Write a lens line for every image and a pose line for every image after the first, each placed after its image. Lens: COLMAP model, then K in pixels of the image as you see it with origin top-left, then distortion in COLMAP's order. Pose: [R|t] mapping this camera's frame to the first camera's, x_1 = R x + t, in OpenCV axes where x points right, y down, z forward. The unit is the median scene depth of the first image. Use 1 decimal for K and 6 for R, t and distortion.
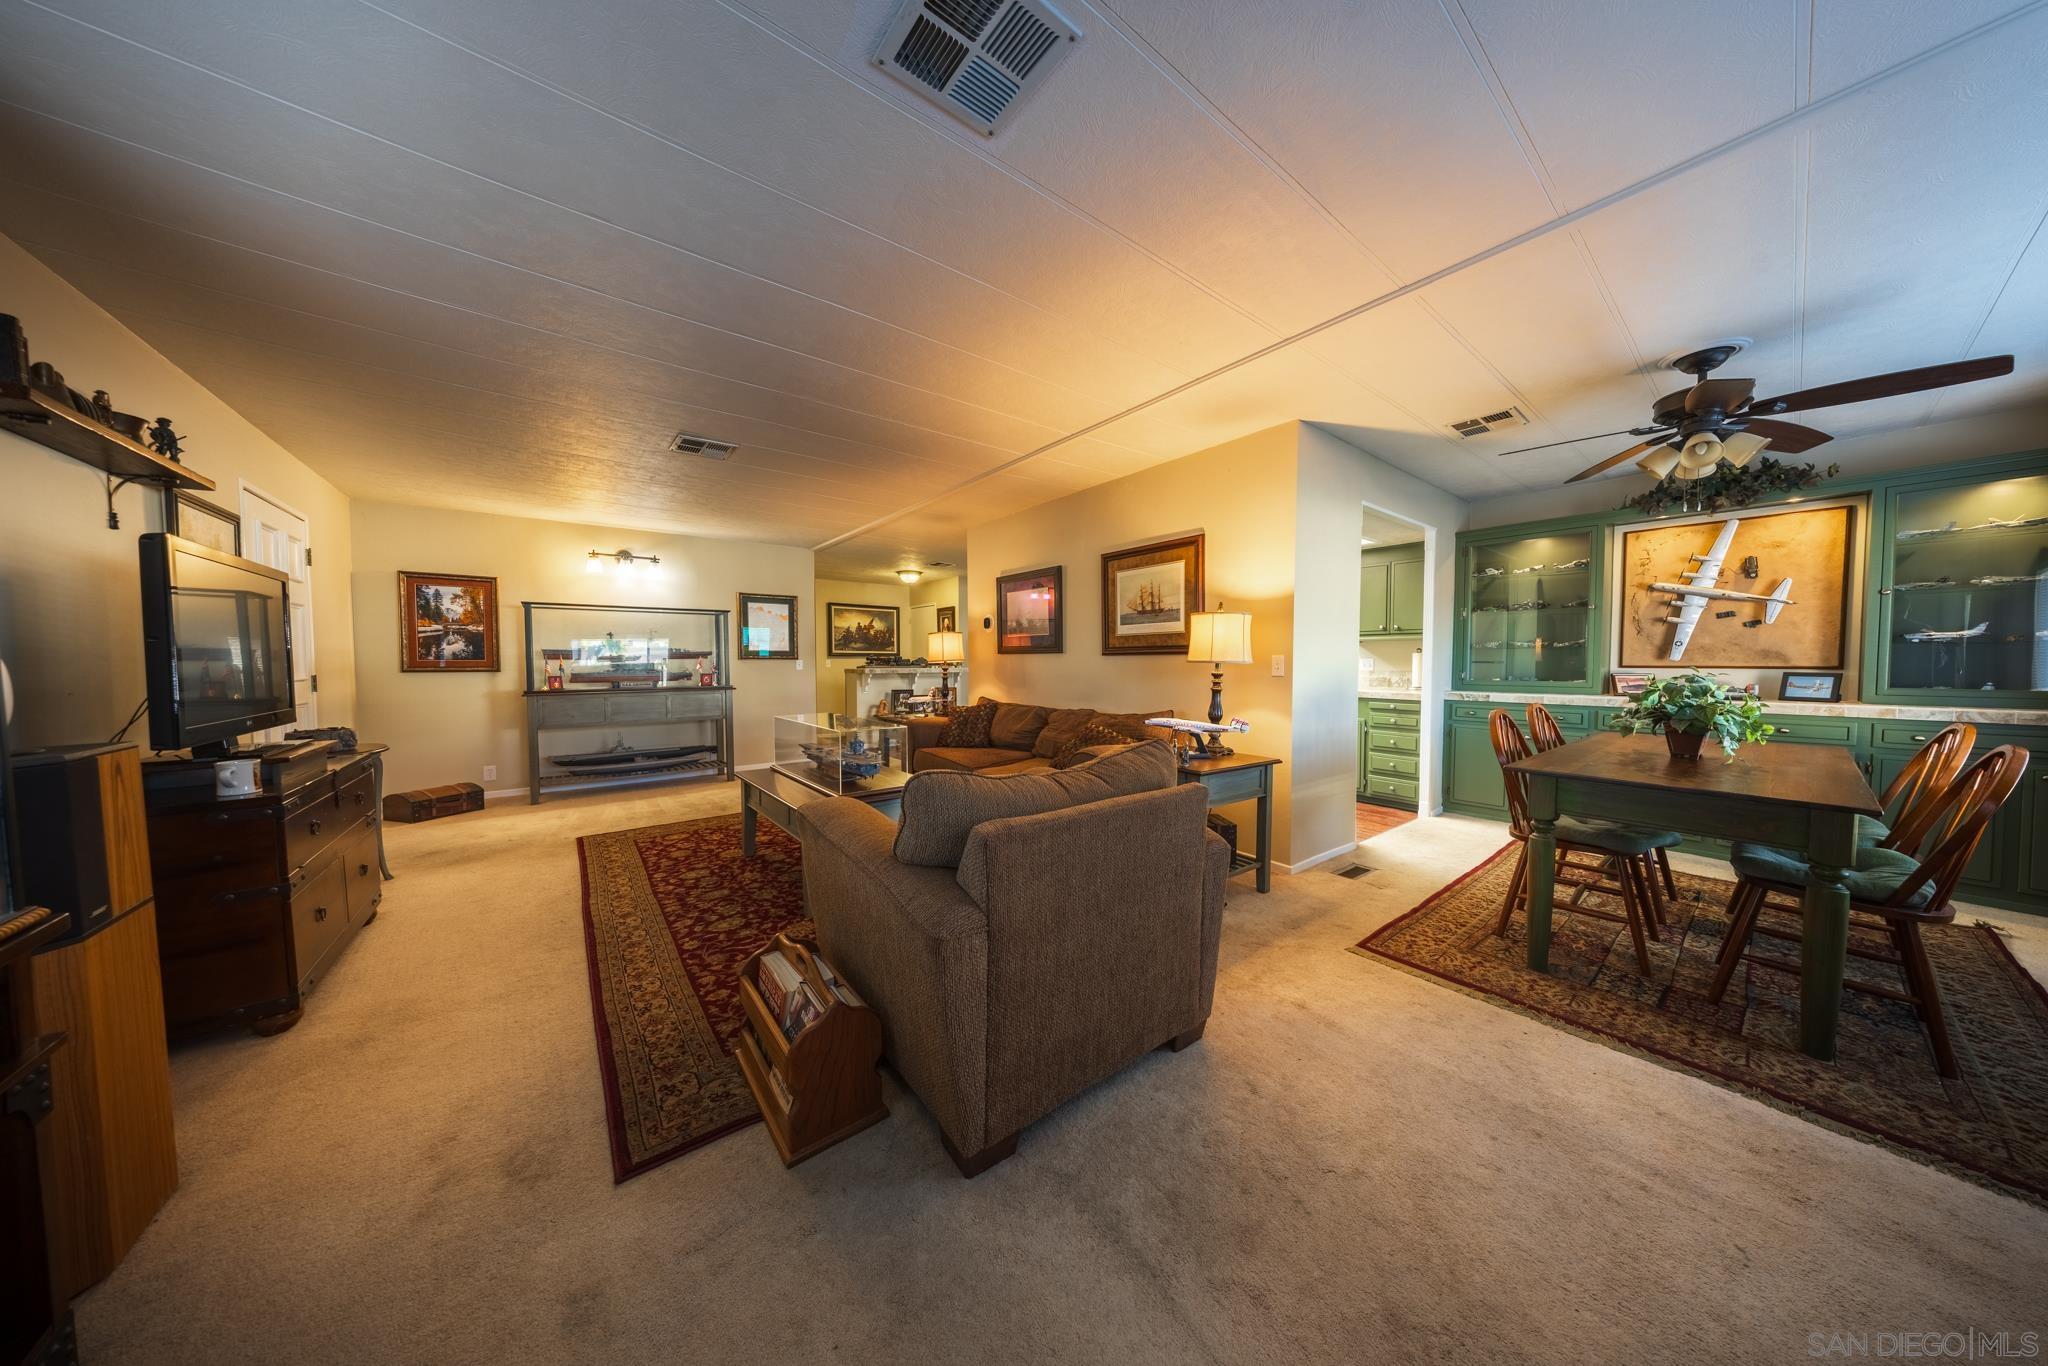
lens RADIAL K [[592.9, 0, 1026.7], [0, 592.9, 680.4], [0, 0, 1]] dist [0.000402, -0.003131]
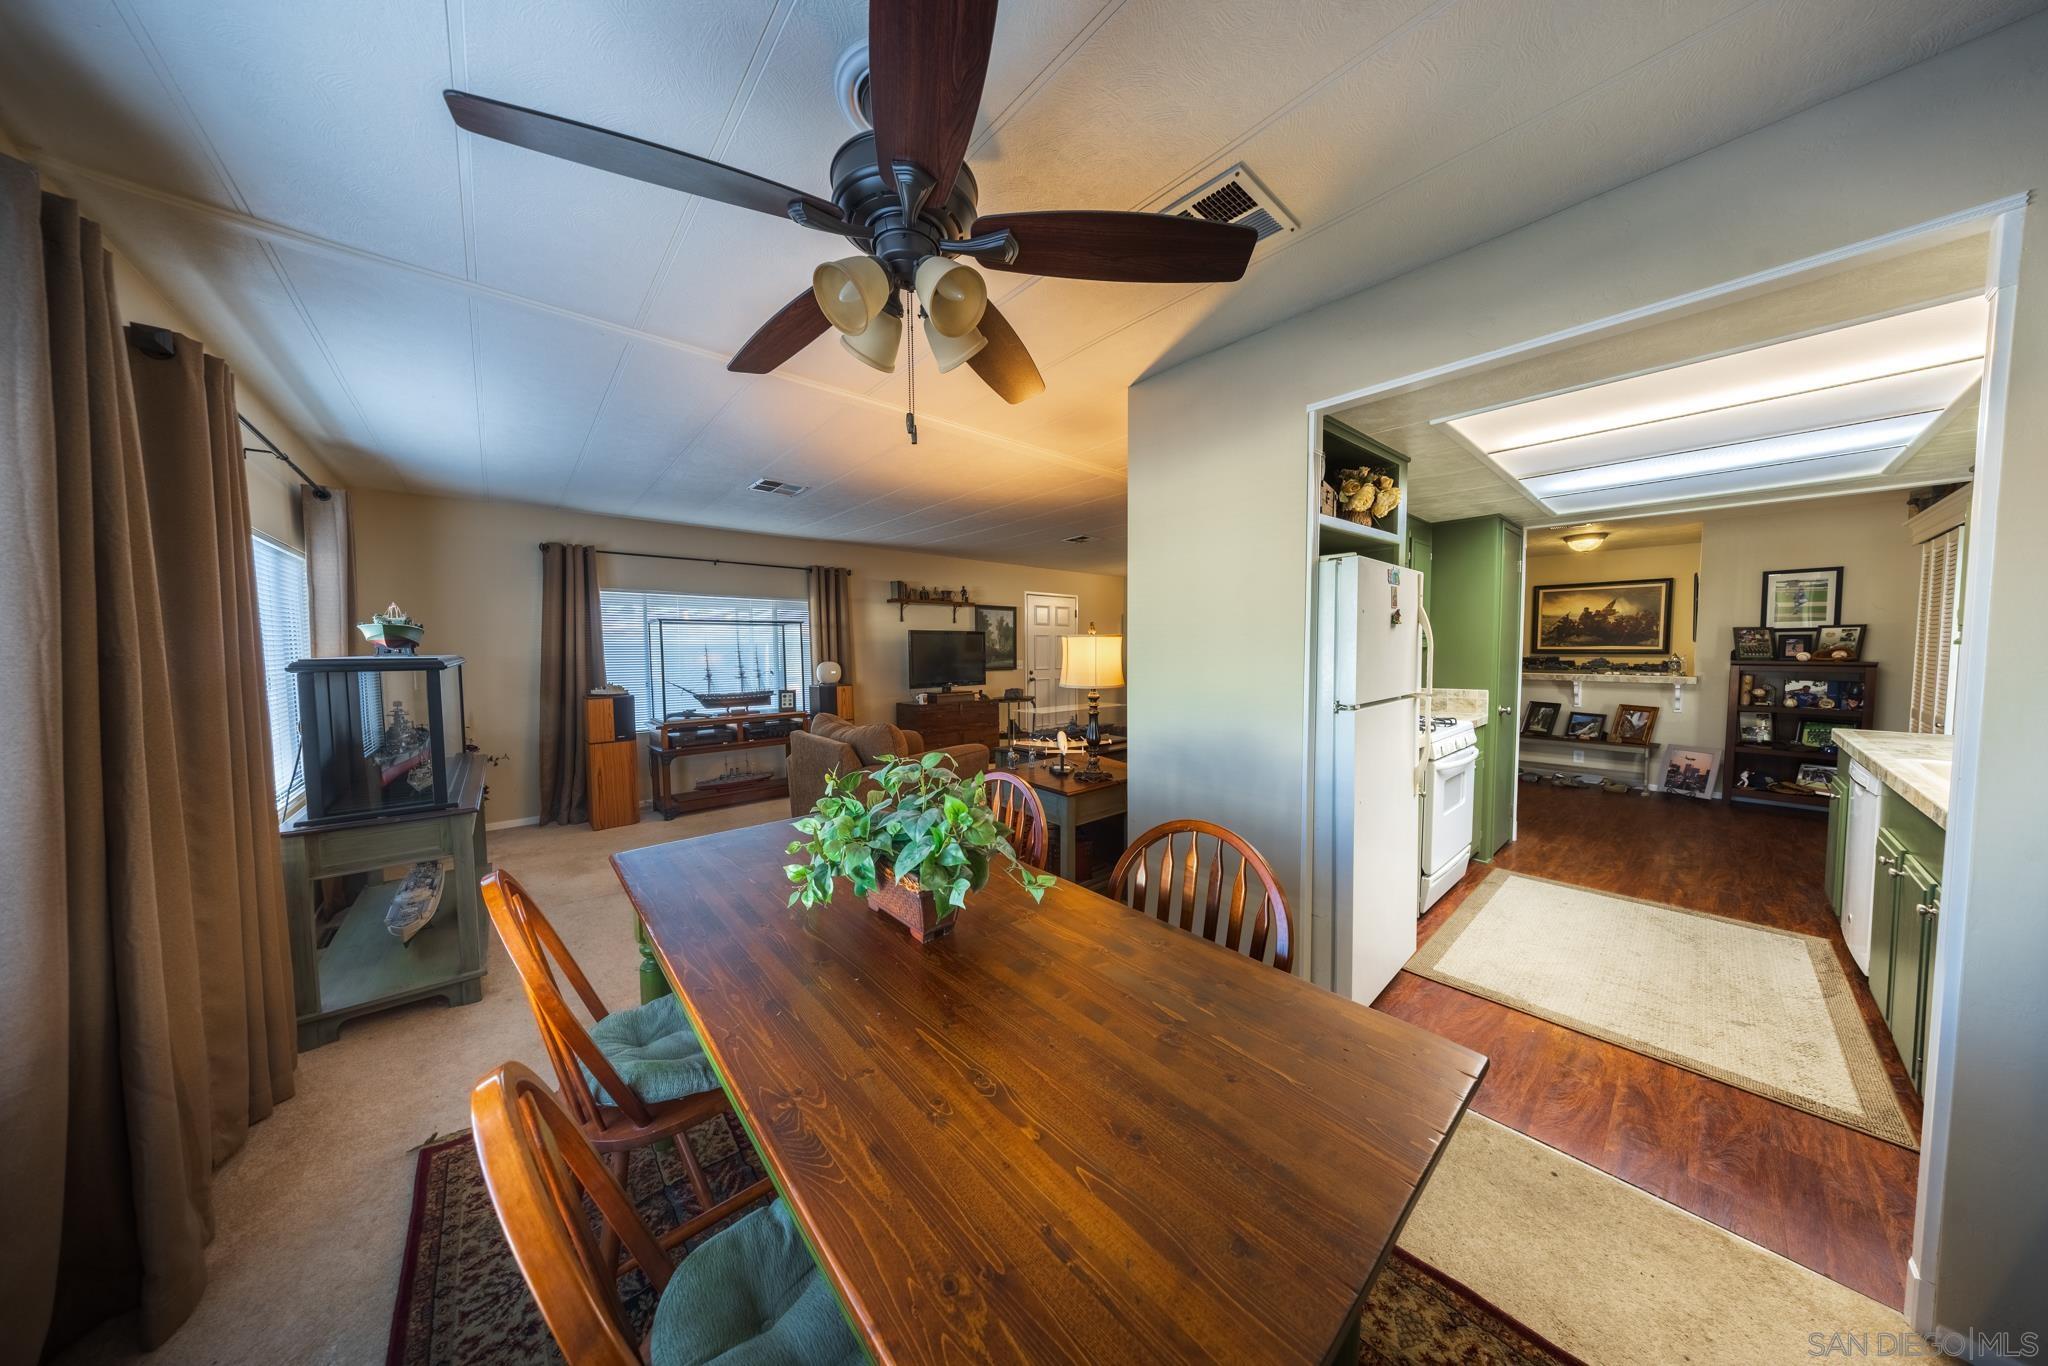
lens RADIAL K [[592.9, 0, 1026.7], [0, 592.9, 680.4], [0, 0, 1]] dist [0.000402, -0.003131]
pose [[0.052467, 0.051689, -0.997284, 1.124055], [-0.026498, 0.998380, 0.050352, -0.073092], [0.998271, 0.023784, 0.053751, 0.759310]]
